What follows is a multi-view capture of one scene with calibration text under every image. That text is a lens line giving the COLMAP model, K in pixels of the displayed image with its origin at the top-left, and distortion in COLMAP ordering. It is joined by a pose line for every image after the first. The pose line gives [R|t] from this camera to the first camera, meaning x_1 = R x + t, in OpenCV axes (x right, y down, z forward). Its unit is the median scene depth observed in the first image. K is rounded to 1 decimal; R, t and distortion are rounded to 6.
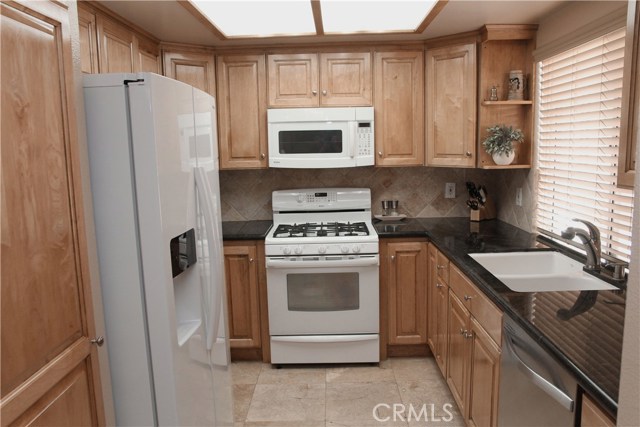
lens RADIAL K [[511.3, 0, 316.8], [0, 511.3, 218.3], [0, 0, 1]] dist [-0.101678, 0.092271]
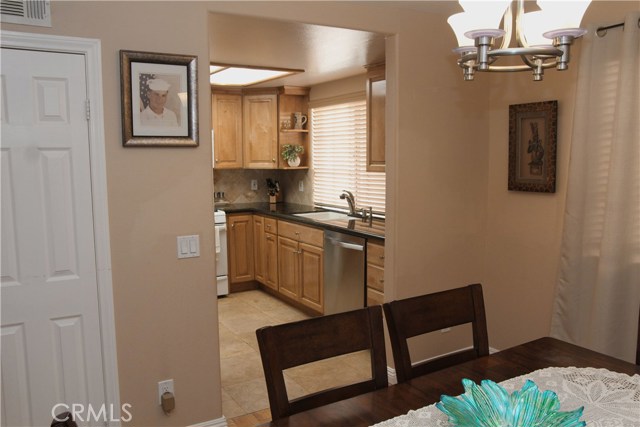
lens RADIAL K [[542.1, 0, 320.0], [0, 542.1, 213.5], [0, 0, 1]] dist [-0.001414, -0.000131]
pose [[0.851141, -0.043075, 0.523167, -0.506807], [0.064761, 0.997631, -0.023220, 0.097146], [-0.520927, 0.053644, 0.851914, -0.583221]]
